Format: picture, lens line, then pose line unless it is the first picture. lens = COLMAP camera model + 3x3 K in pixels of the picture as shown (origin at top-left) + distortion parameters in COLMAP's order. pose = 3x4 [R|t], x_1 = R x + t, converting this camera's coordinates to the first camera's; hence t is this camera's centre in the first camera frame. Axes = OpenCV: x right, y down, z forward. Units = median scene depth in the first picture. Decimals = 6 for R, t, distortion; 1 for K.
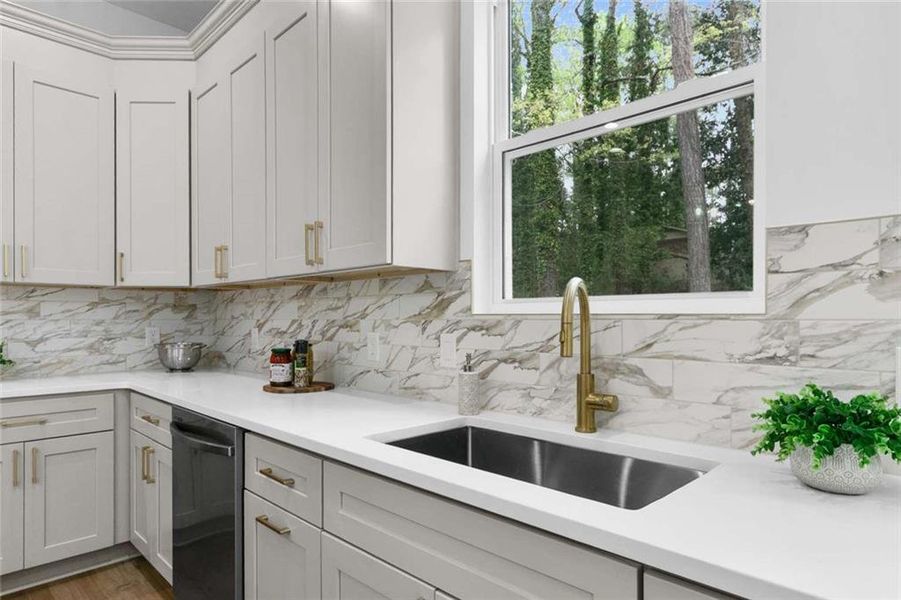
lens RADIAL K [[511.9, 0, 447.3], [0, 511.9, 321.0], [0, 0, 1]] dist [0.002292, 0.000928]
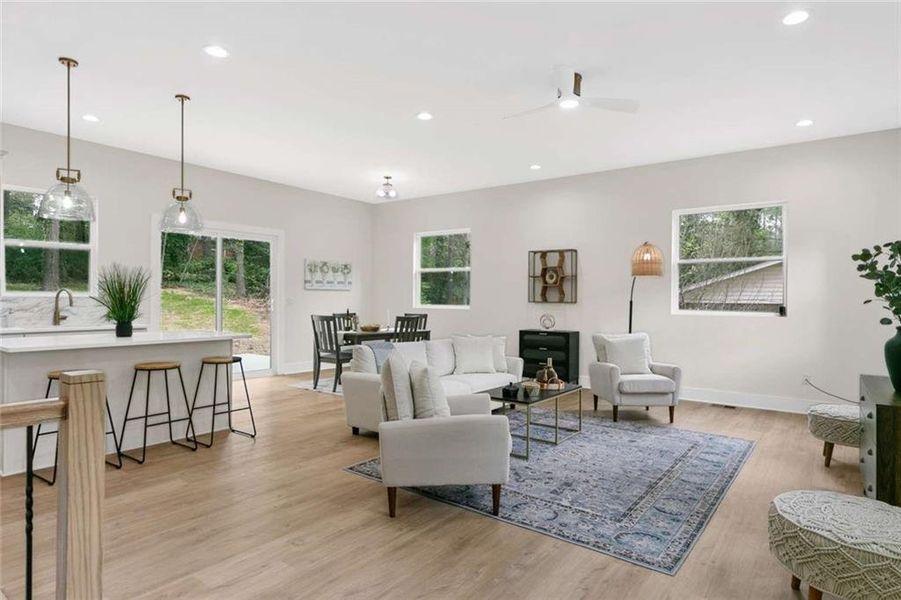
lens RADIAL K [[509.1, 0, 450.5], [0, 509.1, 300.0], [0, 0, 1]] dist [0.000790, 0.000345]
pose [[-0.128066, -0.005924, 0.991748, -2.645281], [-0.005621, 0.999970, 0.005248, -0.015930], [-0.991750, -0.004903, -0.128095, -1.009268]]
